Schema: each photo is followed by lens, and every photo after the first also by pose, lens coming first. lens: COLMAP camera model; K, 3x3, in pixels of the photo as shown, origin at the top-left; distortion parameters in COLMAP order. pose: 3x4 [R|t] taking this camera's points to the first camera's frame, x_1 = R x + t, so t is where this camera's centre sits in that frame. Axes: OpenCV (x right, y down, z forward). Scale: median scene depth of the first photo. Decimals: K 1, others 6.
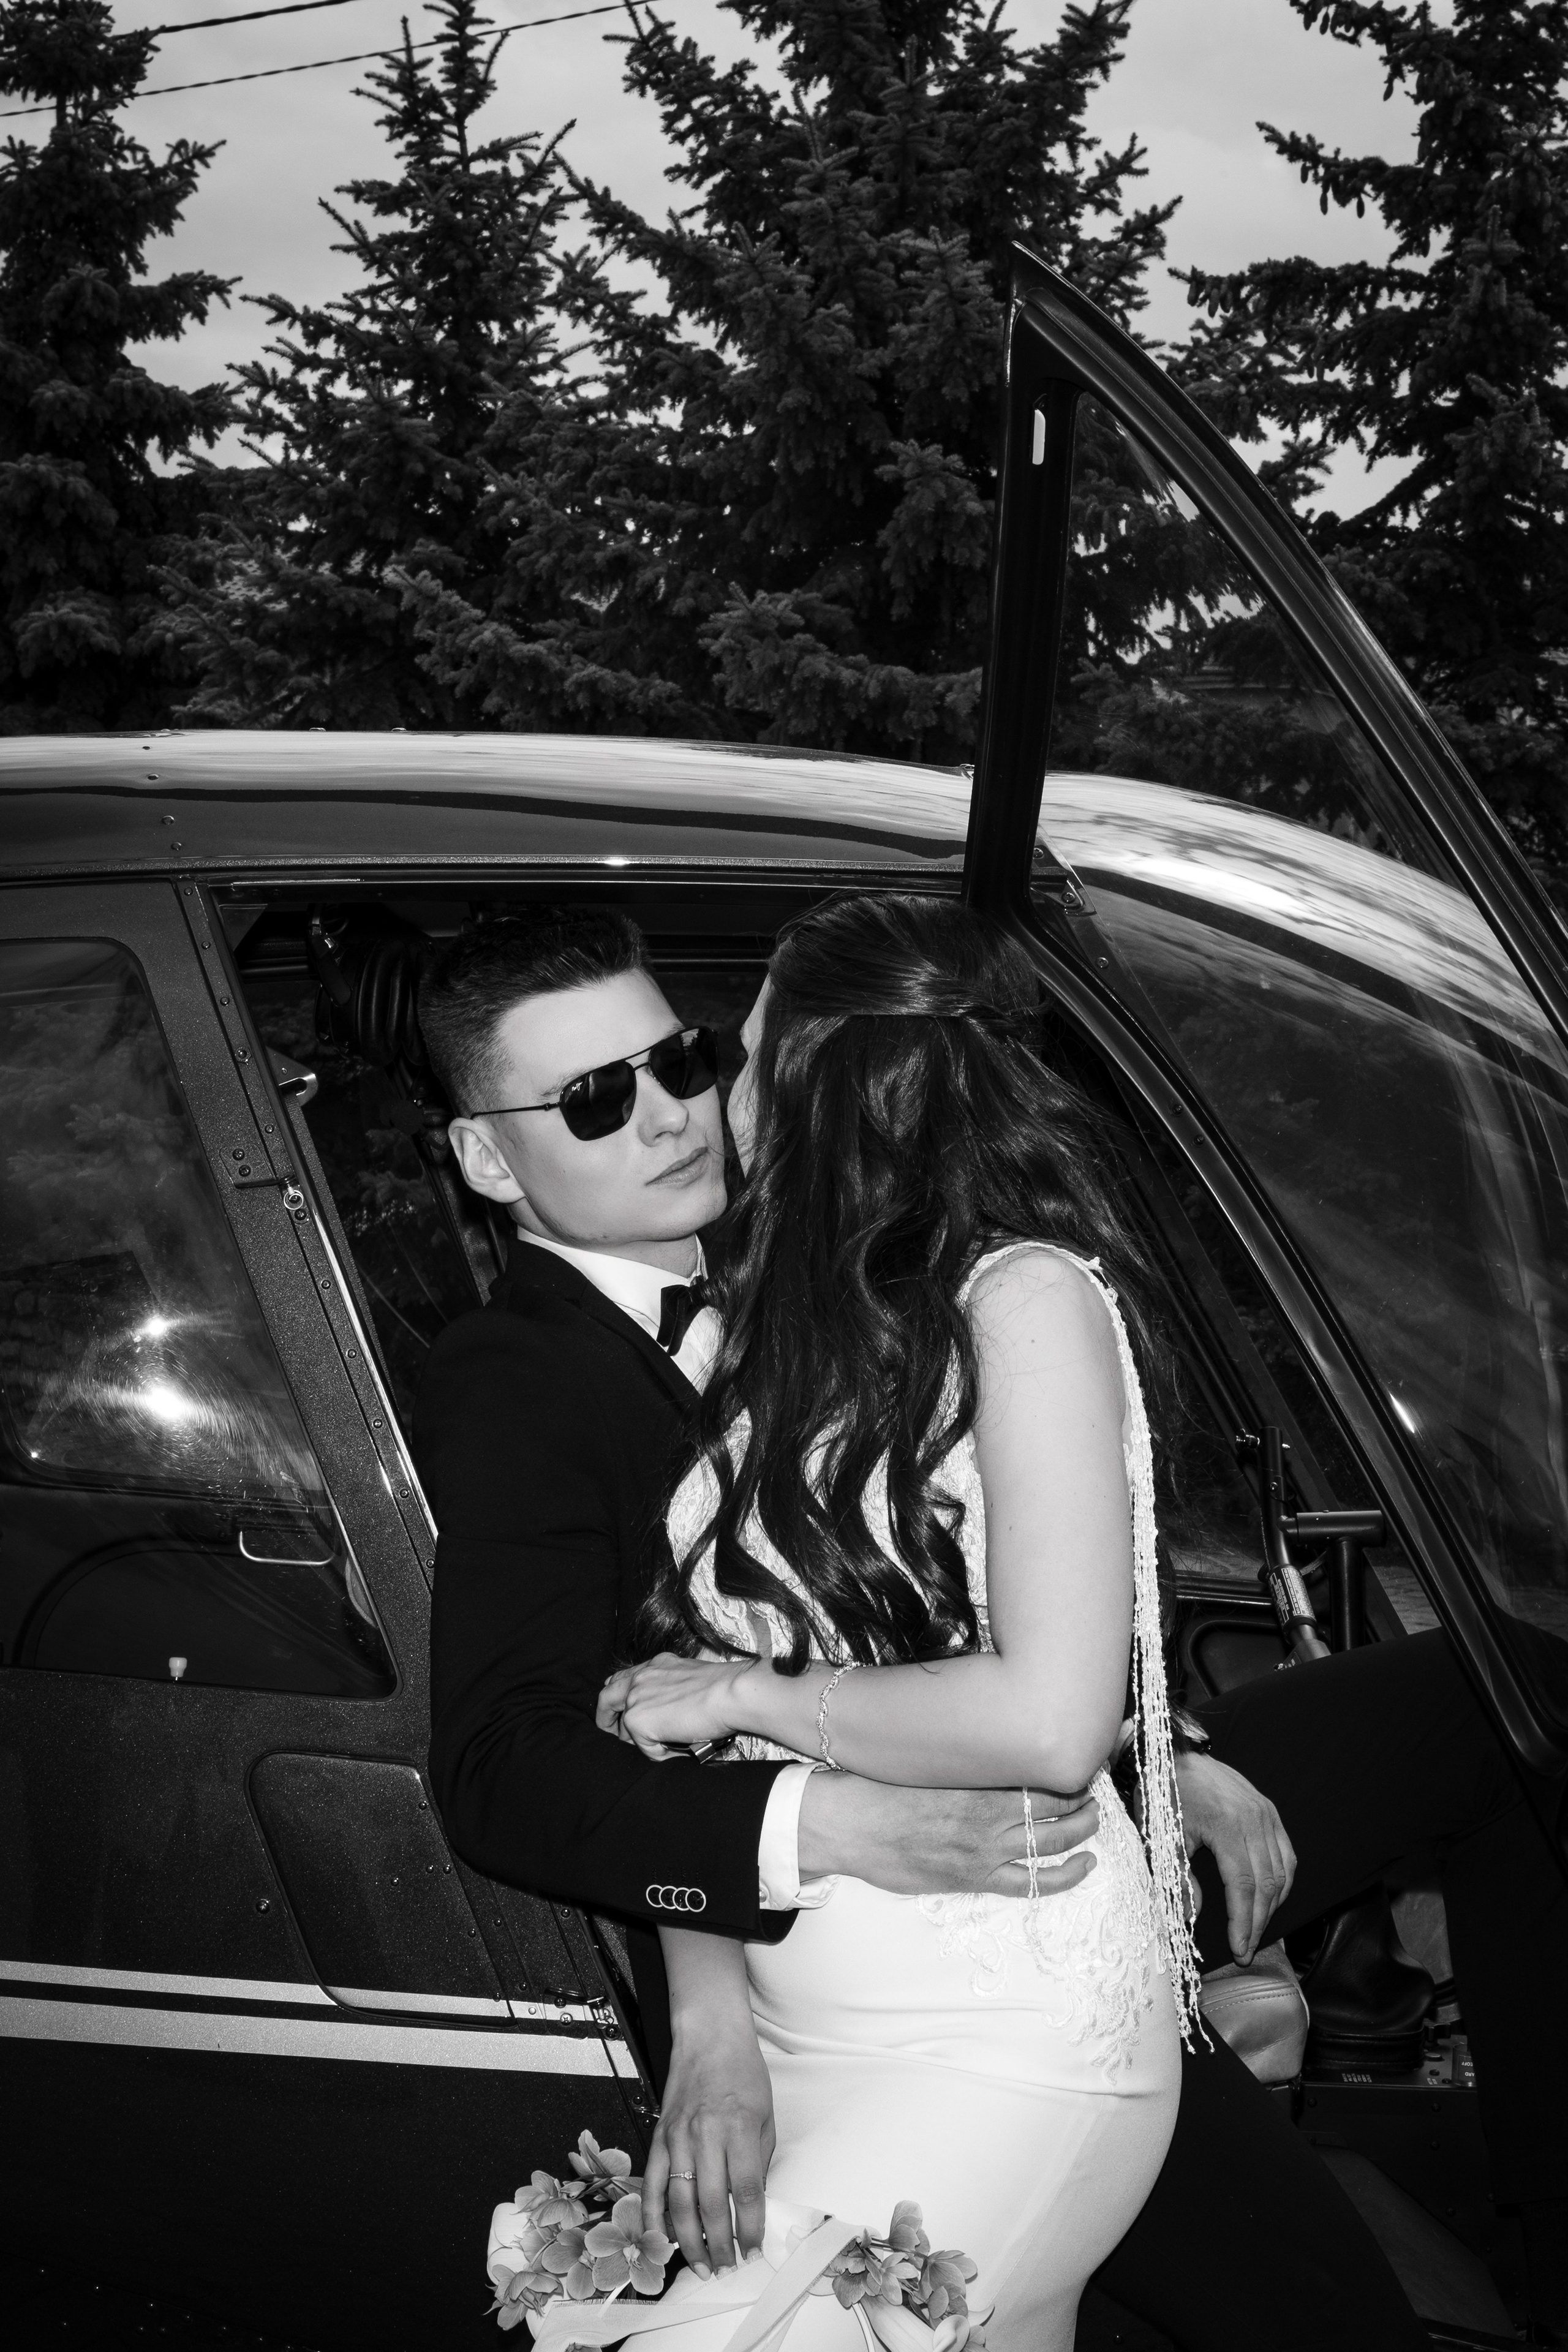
lens RADIAL K [[4128.2, 0, 778.8], [0, 4128.2, 1183.1], [0, 0, 1]] dist [0.034711, 0.053647]
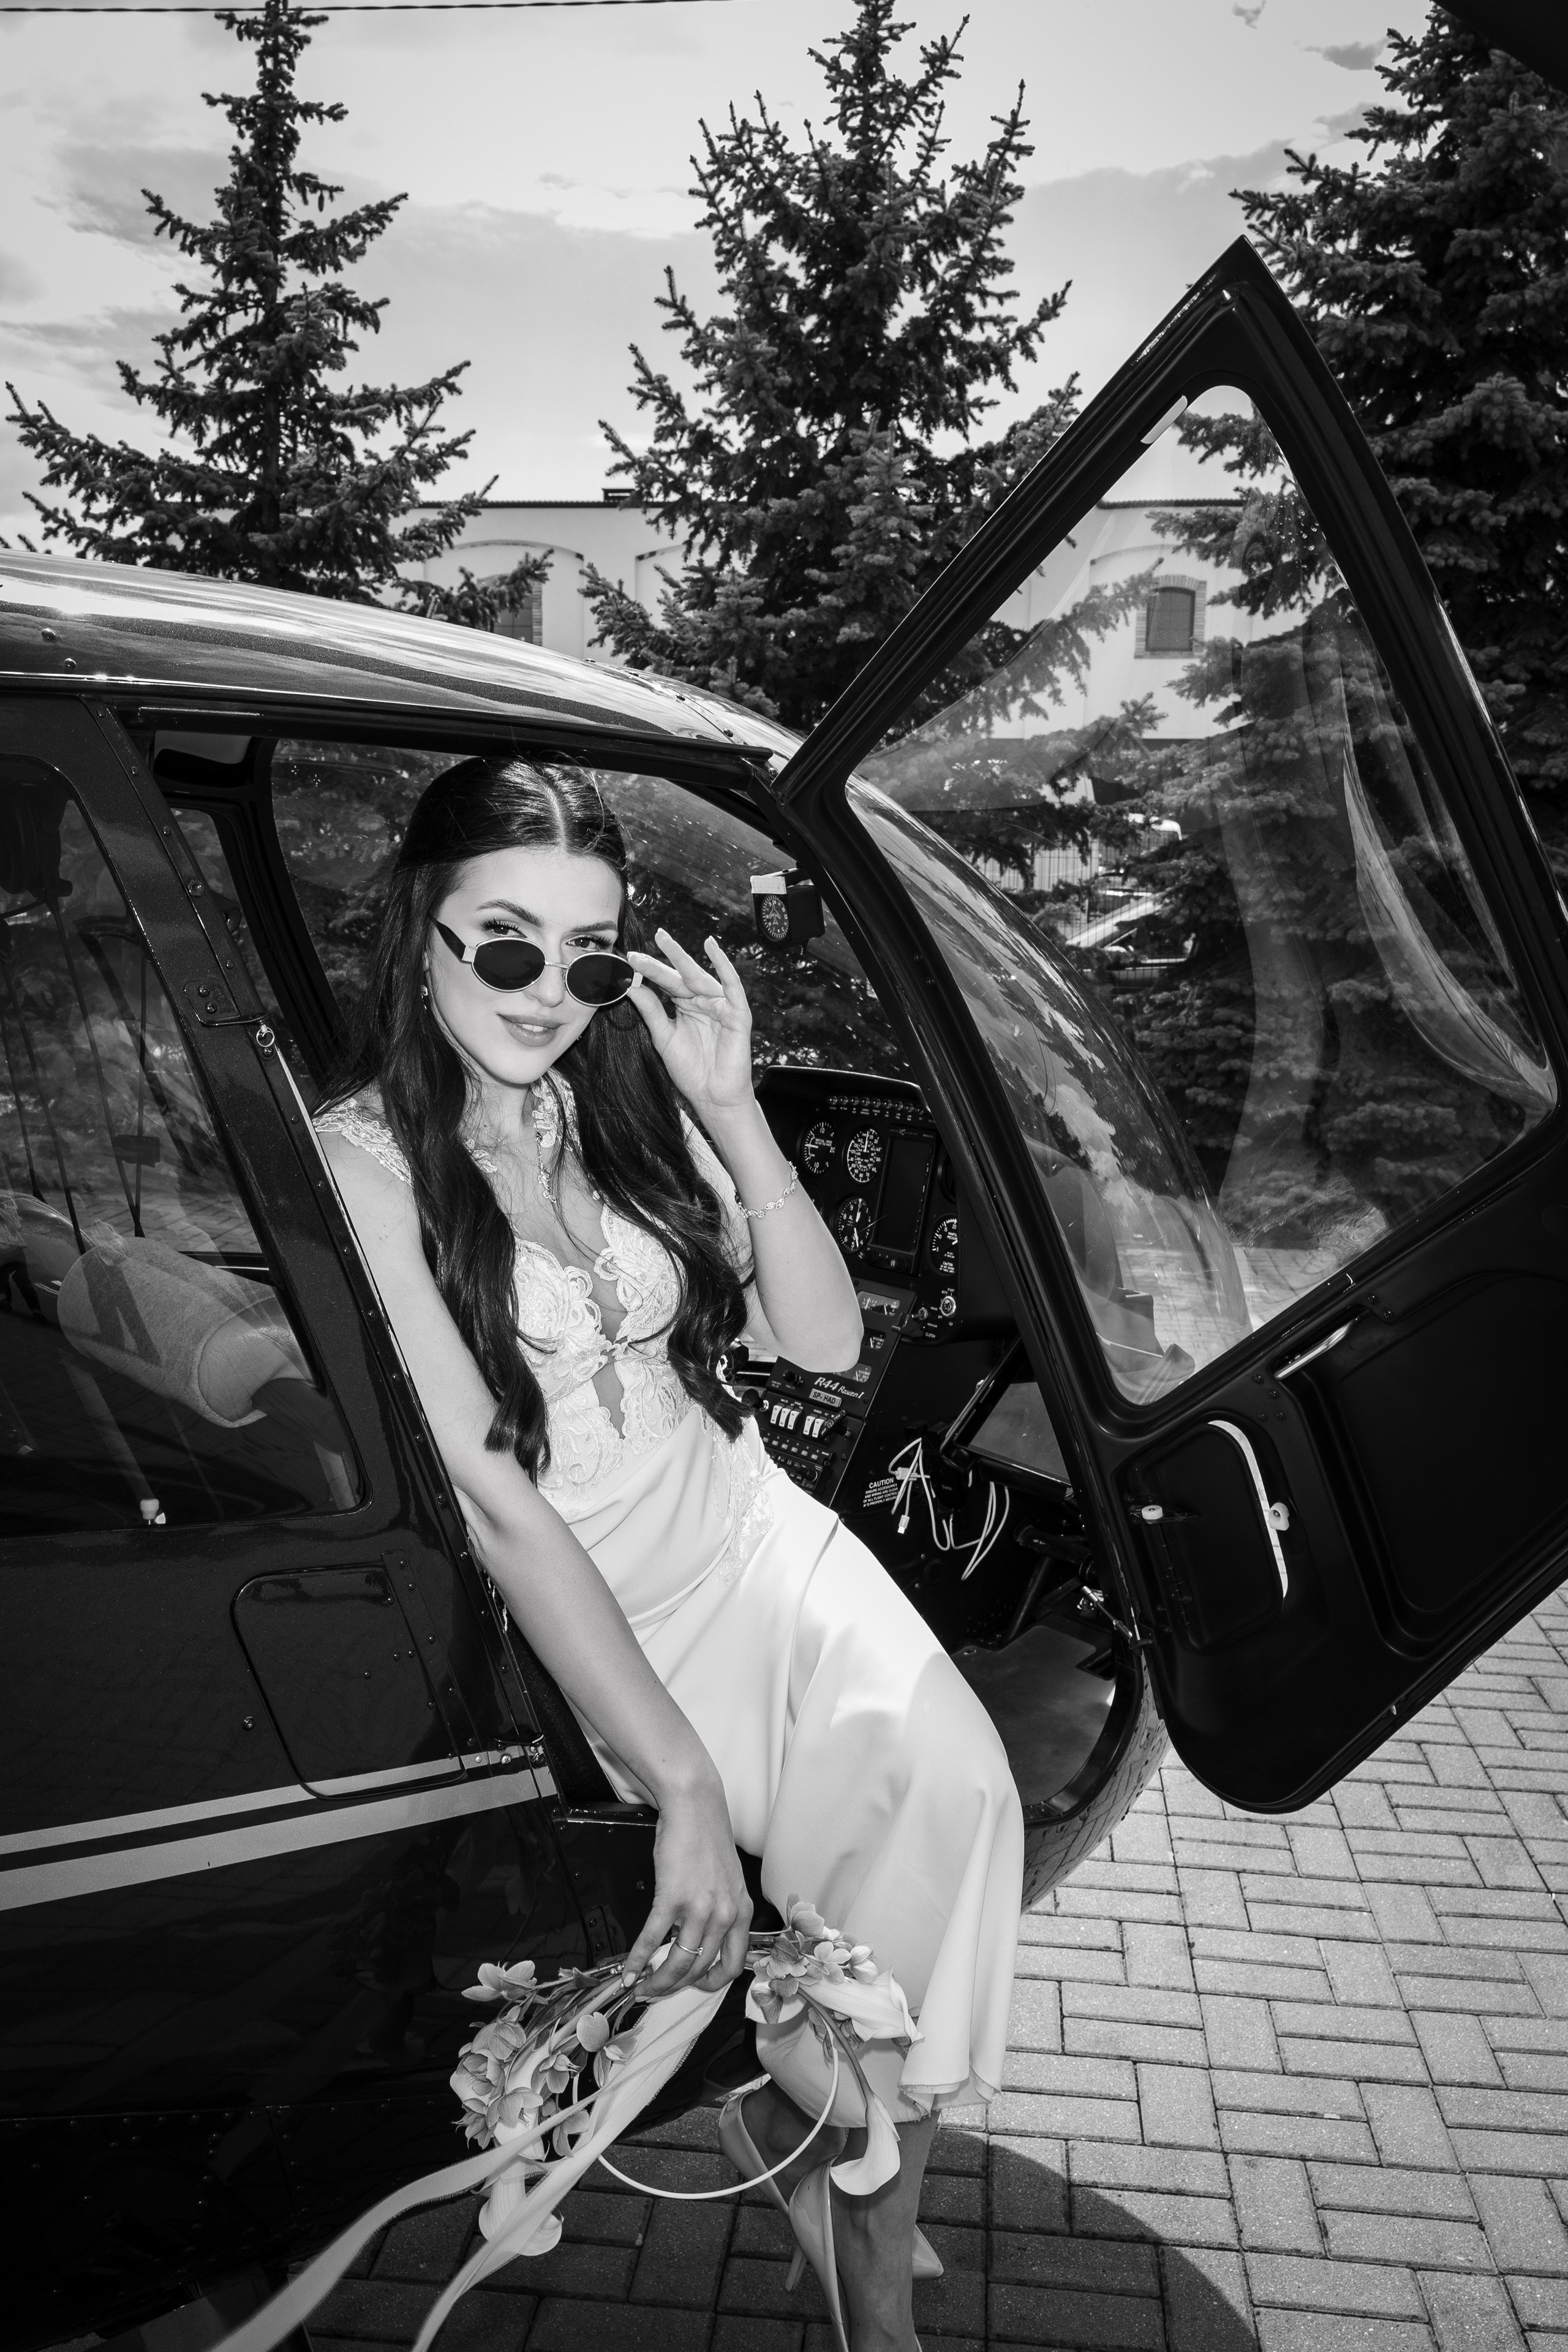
lens RADIAL K [[2145.8, 0, 795.1], [0, 2145.8, 1173.3], [0, 0, 1]] dist [0.011847, -0.008956]
pose [[0.746377, -0.065040, 0.662337, -0.066774], [-0.014725, 0.993356, 0.114138, -0.004446], [-0.665360, -0.094943, 0.740460, 0.095336]]
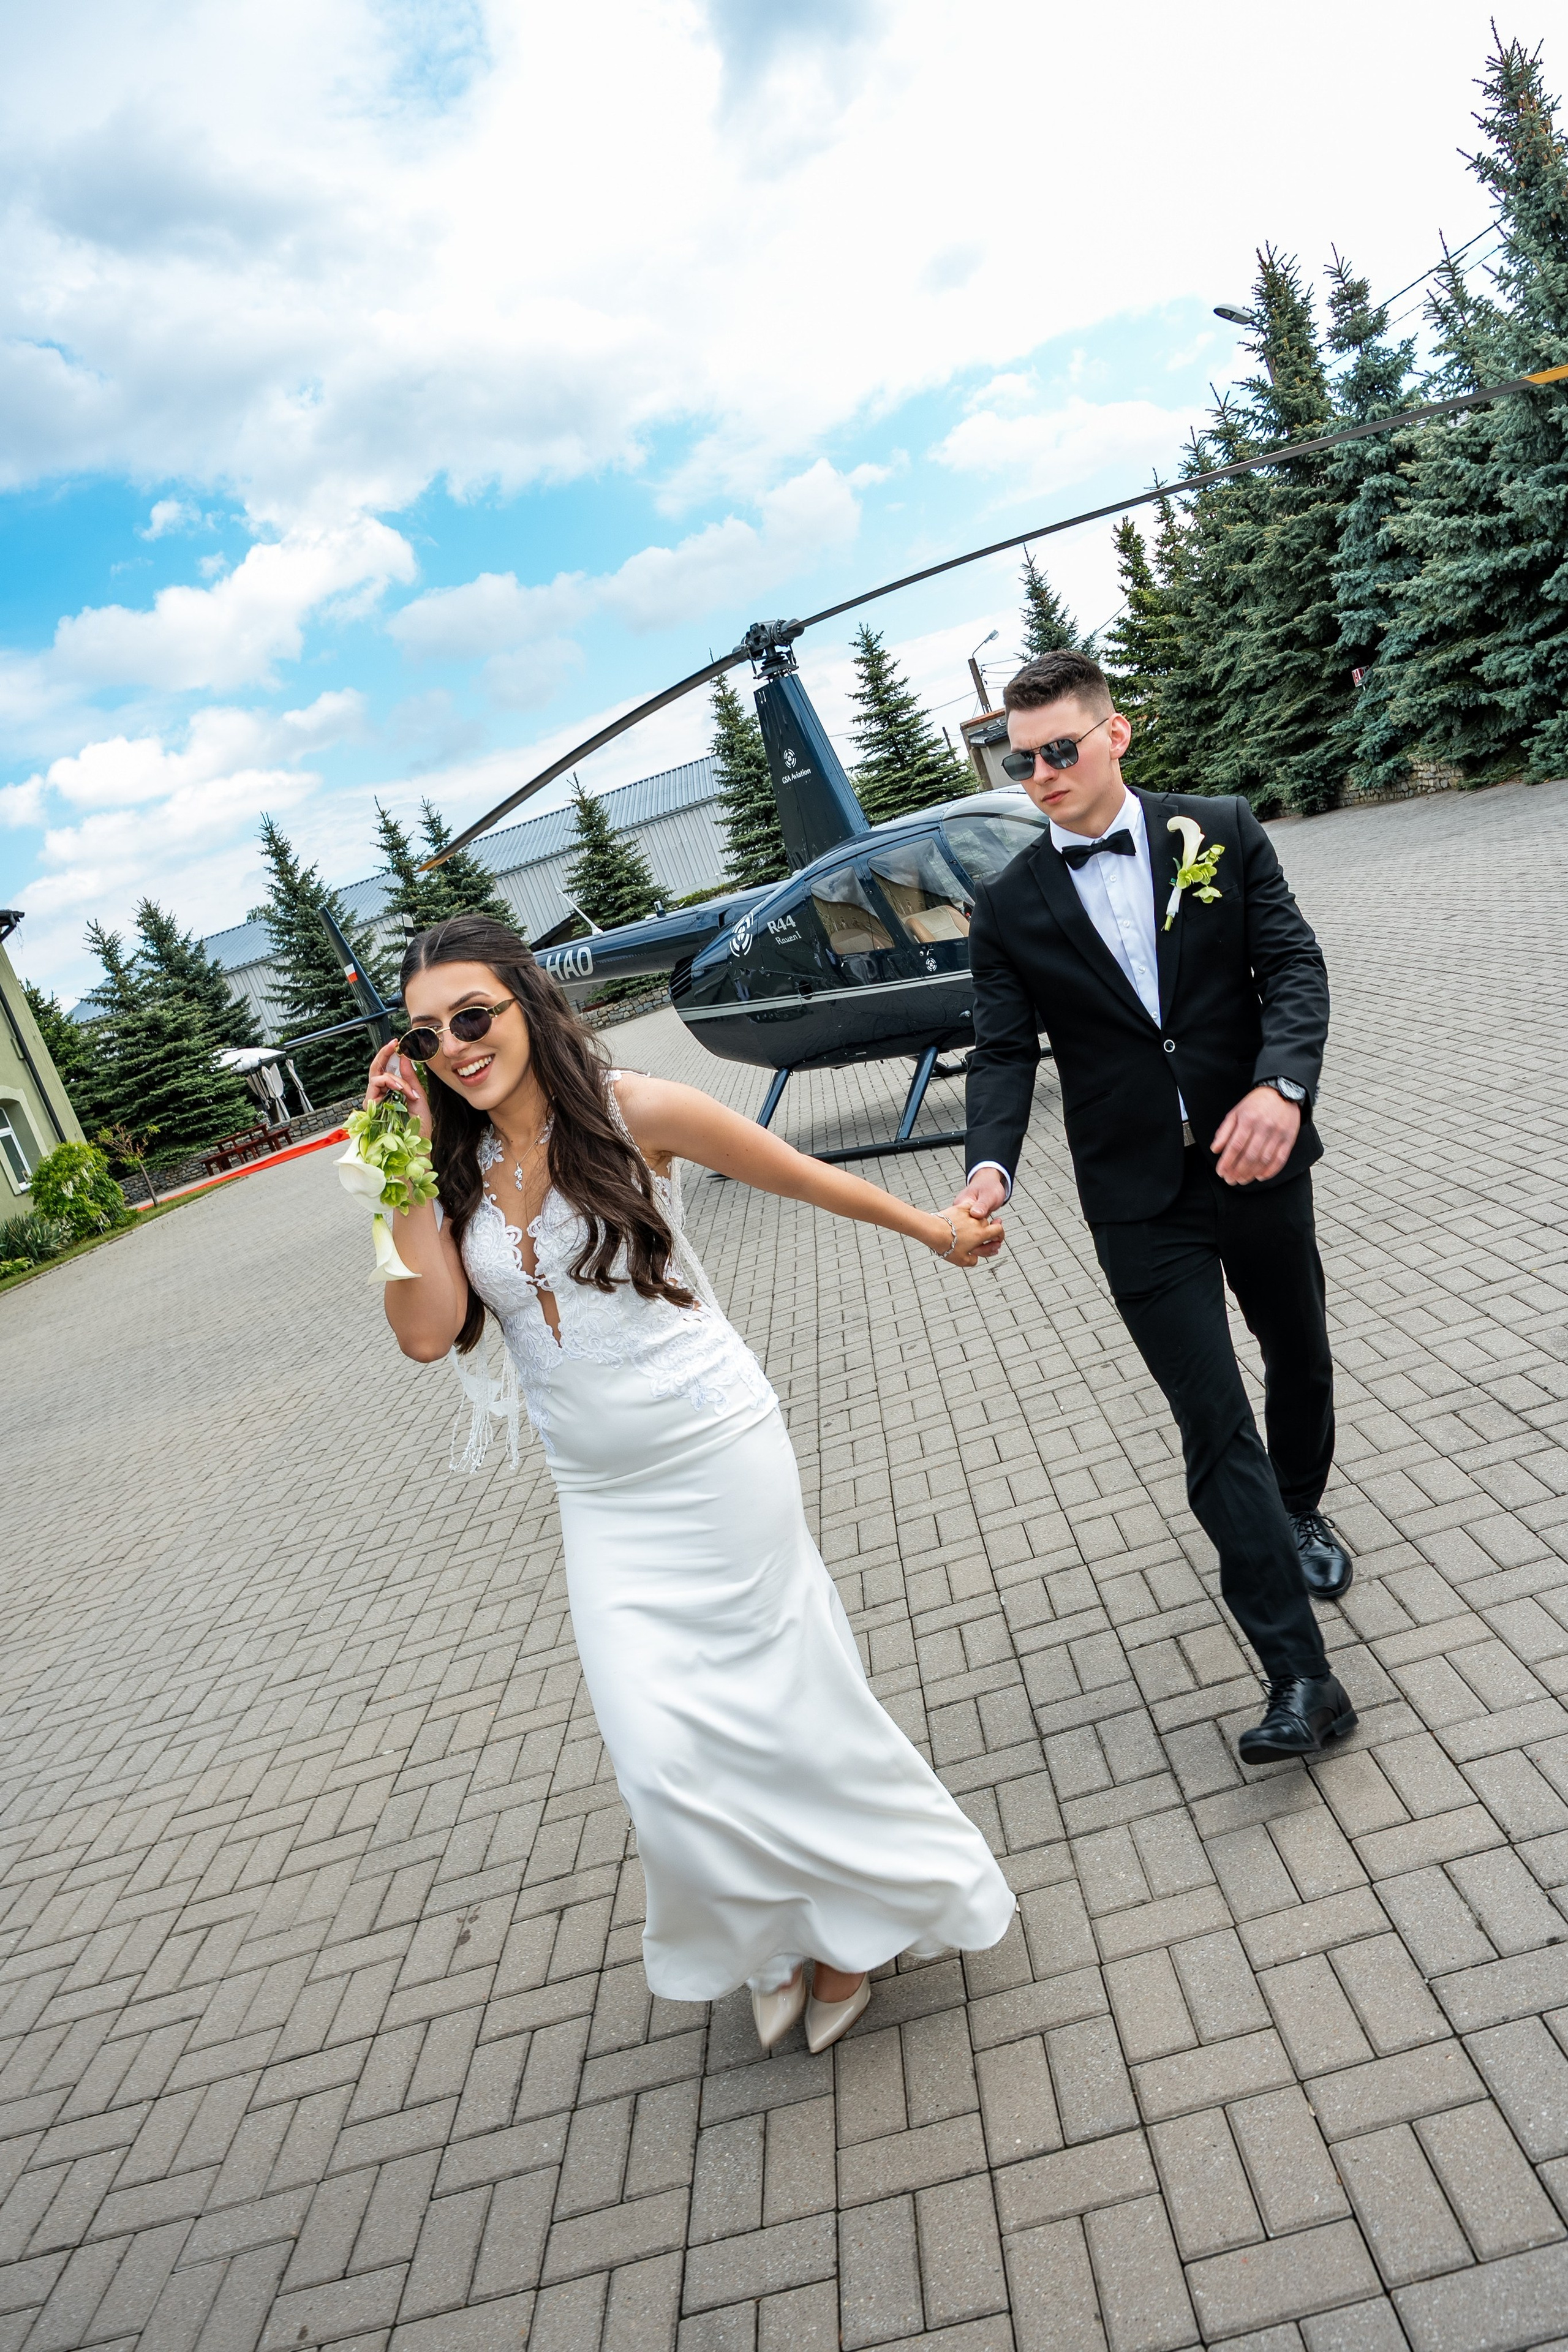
lens RADIAL K [[1557.0, 0, 791.3], [0, 1557.0, 1172.7], [0, 0, 1]] dist [0.007450, -0.018560]
pose [[0.689801, -0.102321, -0.716732, 0.361183], [0.299097, 0.941811, 0.153405, 0.001139], [0.659329, -0.320192, 0.680266, -0.264202]]
